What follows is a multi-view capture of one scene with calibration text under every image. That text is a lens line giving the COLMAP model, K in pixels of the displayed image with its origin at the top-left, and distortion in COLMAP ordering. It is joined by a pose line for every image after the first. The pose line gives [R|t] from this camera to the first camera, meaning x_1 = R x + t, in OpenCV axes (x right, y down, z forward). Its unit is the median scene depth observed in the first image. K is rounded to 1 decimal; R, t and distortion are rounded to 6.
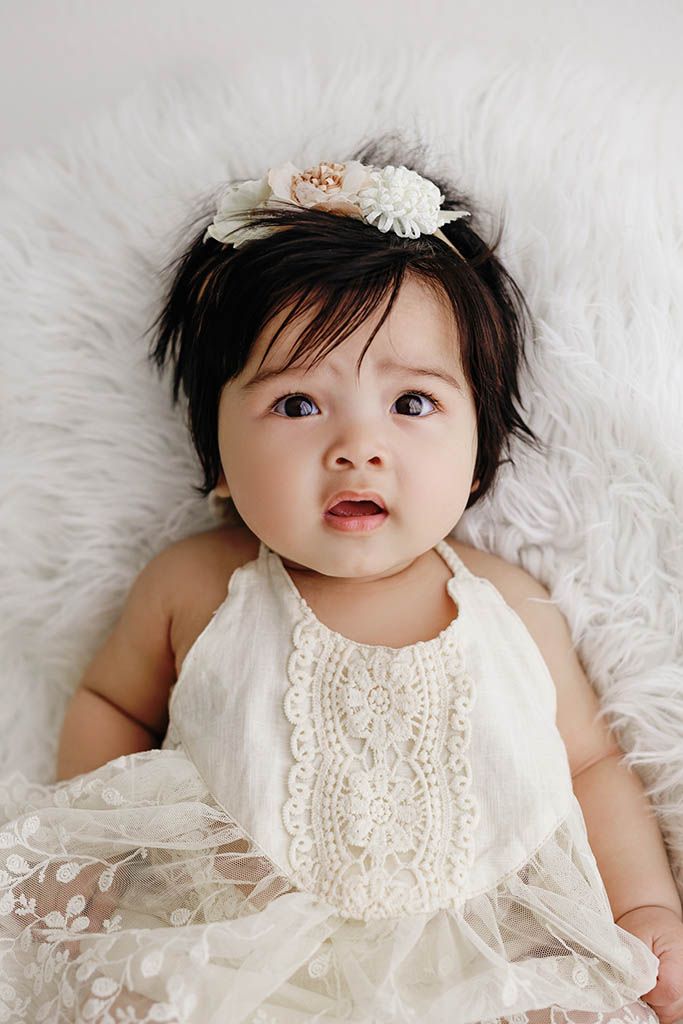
lens RADIAL K [[1422.4, 0, 341.5], [0, 1422.4, 512.0], [0, 0, 1]] dist [-0.030825, 0.034866]
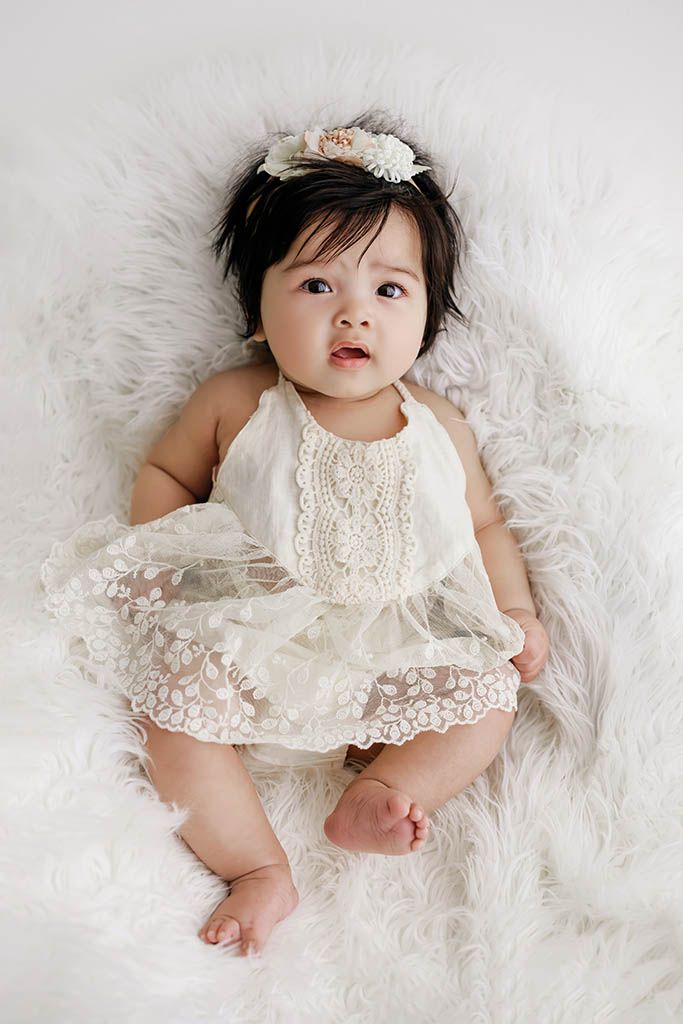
lens RADIAL K [[1422.4, 0, 341.5], [0, 1422.4, 512.0], [0, 0, 1]] dist [-0.030825, 0.034866]
pose [[0.994633, 0.047476, 0.091928, -0.128039], [-0.054374, 0.995771, 0.074047, 0.053913], [-0.088024, -0.078648, 0.993009, -0.549485]]
